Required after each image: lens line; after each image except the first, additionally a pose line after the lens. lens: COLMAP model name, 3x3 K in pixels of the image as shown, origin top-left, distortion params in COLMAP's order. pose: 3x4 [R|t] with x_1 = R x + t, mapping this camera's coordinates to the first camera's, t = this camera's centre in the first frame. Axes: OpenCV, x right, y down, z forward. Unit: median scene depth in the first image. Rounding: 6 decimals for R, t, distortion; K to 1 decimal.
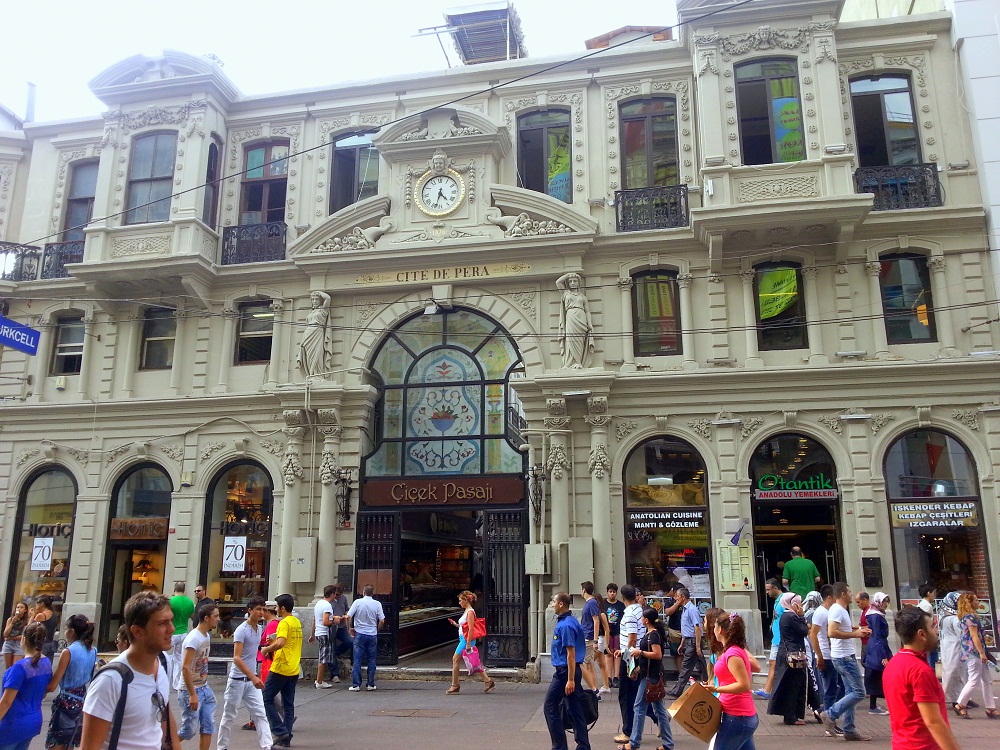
lens RADIAL K [[849.2, 0, 500.0], [0, 849.2, 375.0], [0, 0, 1]] dist [-0.004274, -0.007519]
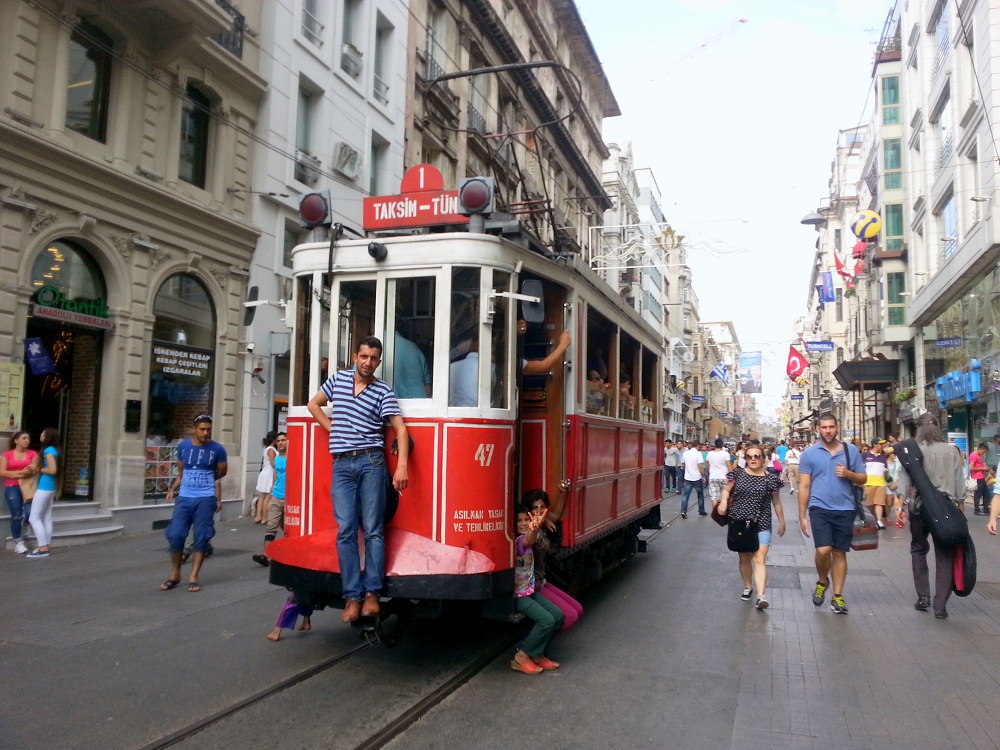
lens RADIAL K [[849.2, 0, 500.0], [0, 849.2, 375.0], [0, 0, 1]] dist [-0.004274, -0.007519]
pose [[0.107177, 0.092436, 0.989934, -0.407187], [-0.269959, 0.960969, -0.060504, 0.135281], [-0.956888, -0.260756, 0.127948, 0.505395]]
